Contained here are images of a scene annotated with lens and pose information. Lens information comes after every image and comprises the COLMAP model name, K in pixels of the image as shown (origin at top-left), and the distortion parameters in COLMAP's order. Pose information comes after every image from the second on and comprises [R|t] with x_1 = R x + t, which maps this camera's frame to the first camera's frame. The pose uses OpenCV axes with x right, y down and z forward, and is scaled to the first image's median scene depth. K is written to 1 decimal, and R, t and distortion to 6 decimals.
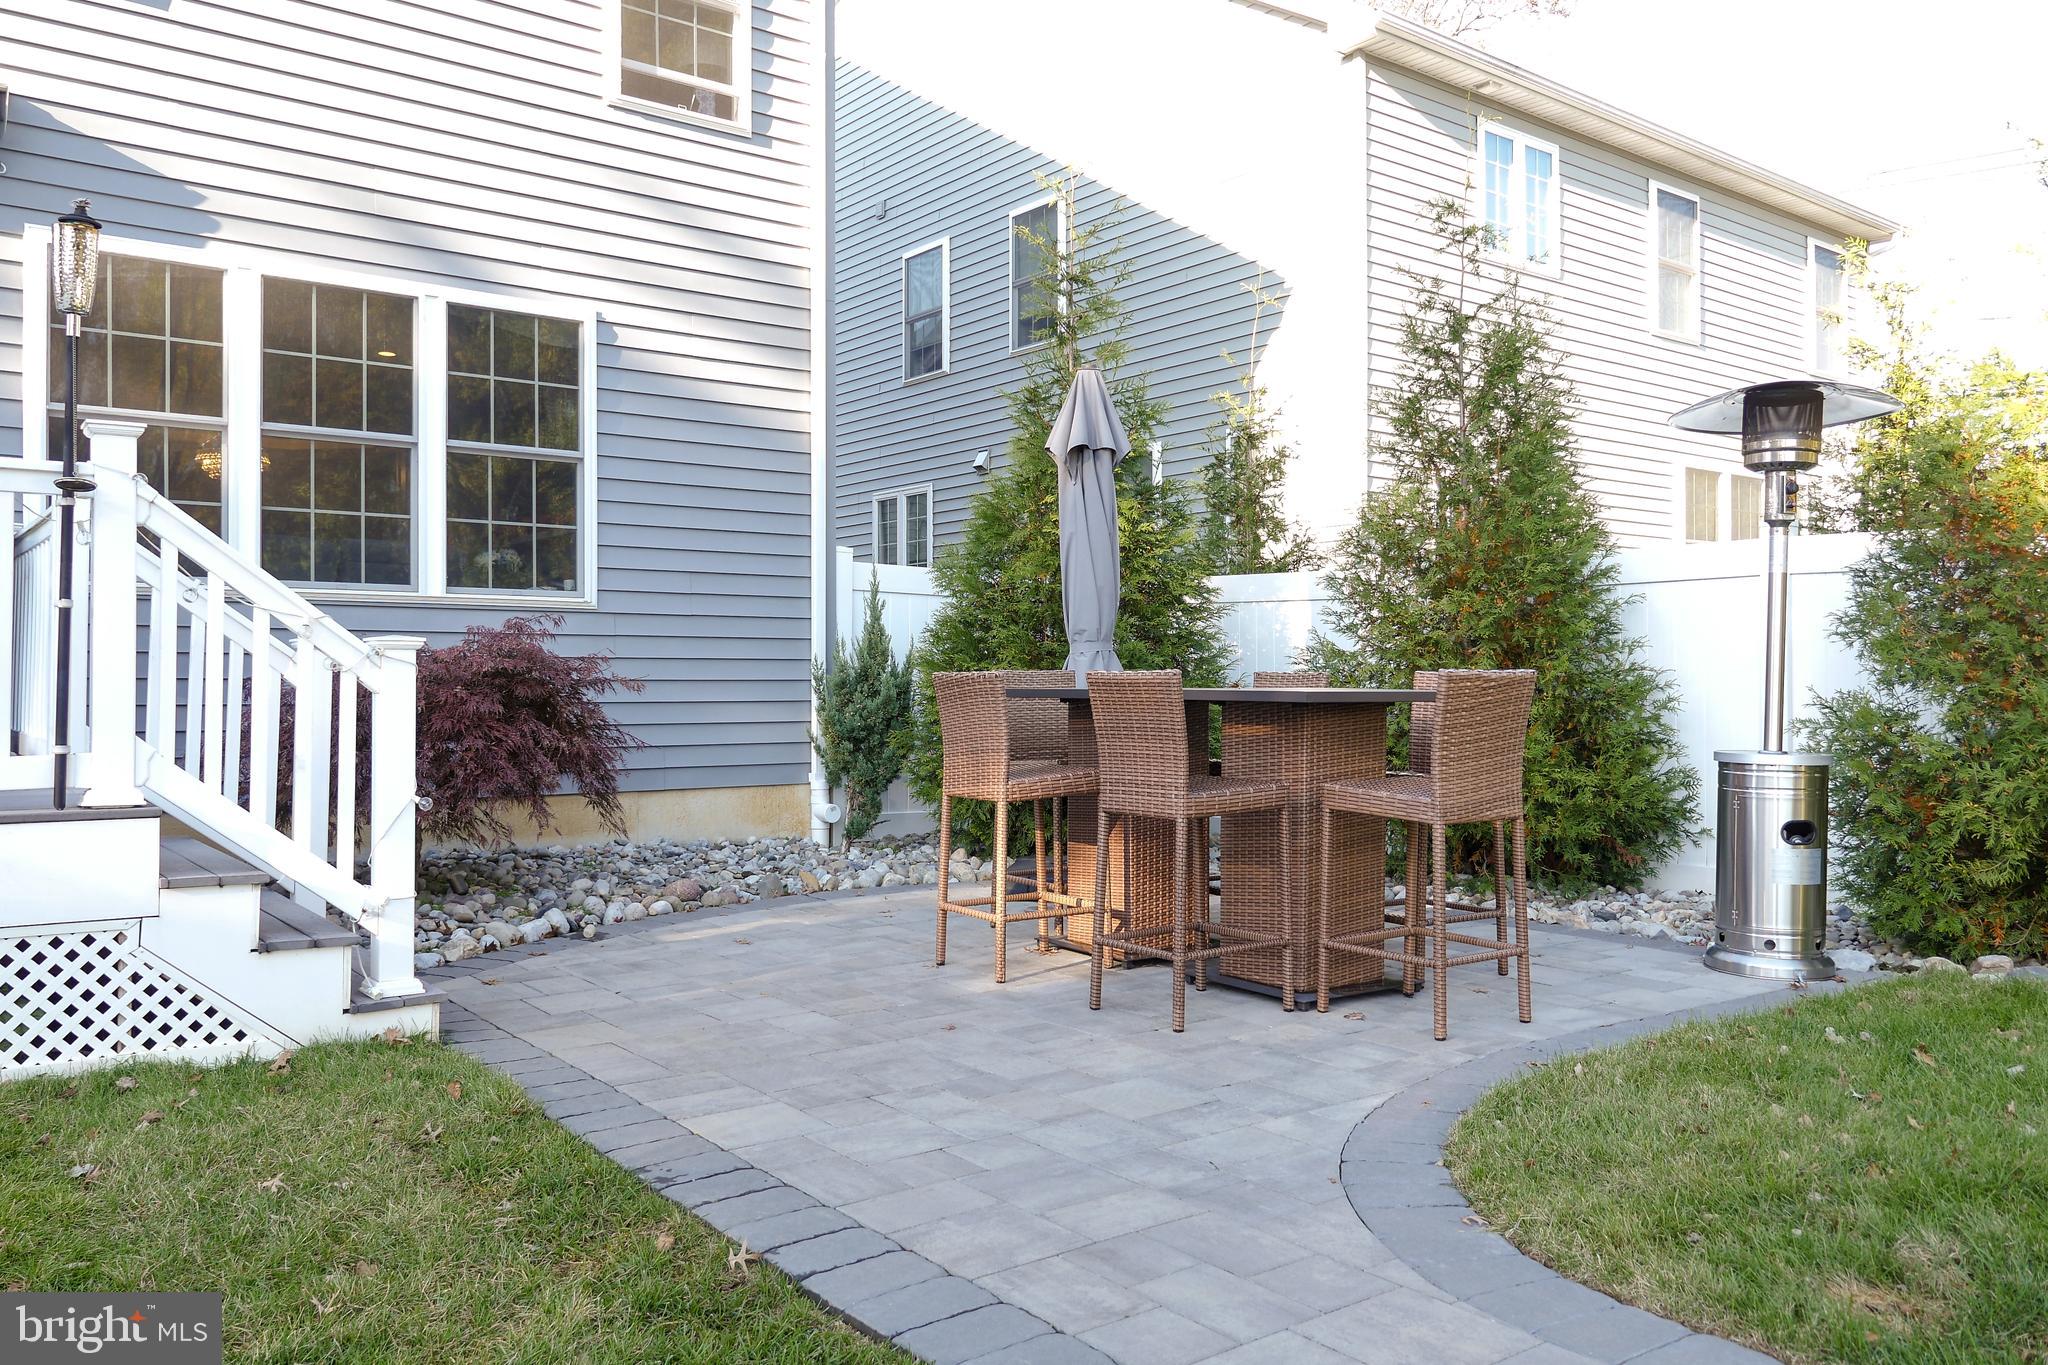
lens RADIAL K [[1559.0, 0, 1023.9], [0, 1559.0, 691.3], [0, 0, 1]] dist [-0.007194, -0.003082]
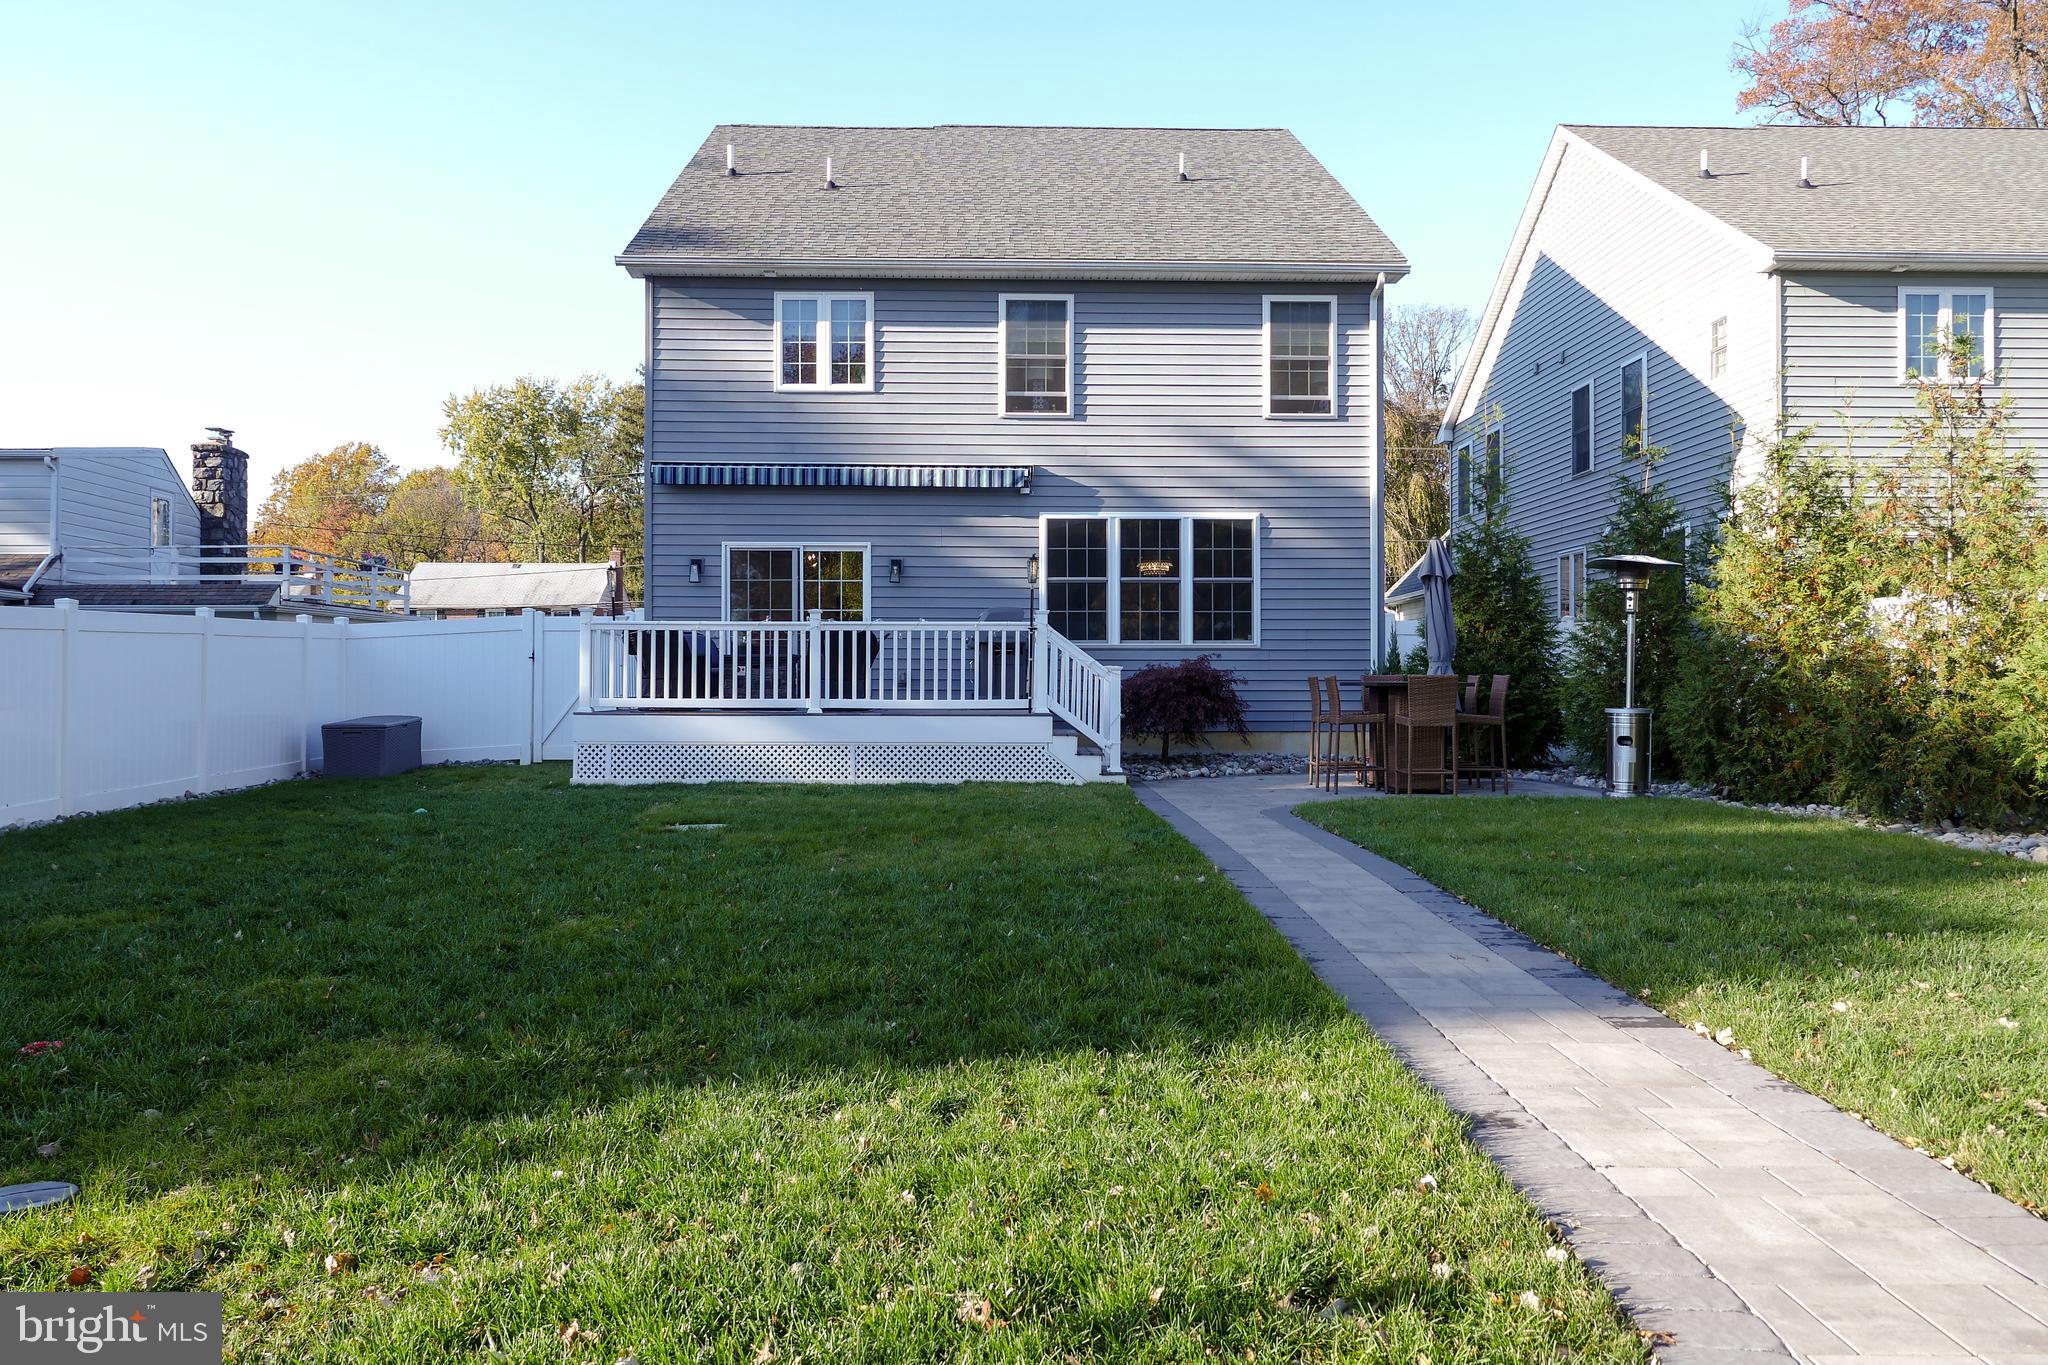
lens RADIAL K [[1559.0, 0, 1024.5], [0, 1559.0, 680.4], [0, 0, 1]] dist [-0.007194, -0.003082]
pose [[0.809583, -0.002832, -0.586999, 0.818354], [-0.003790, 0.999942, -0.010052, 0.017669], [0.586993, 0.010363, 0.809525, -1.067726]]
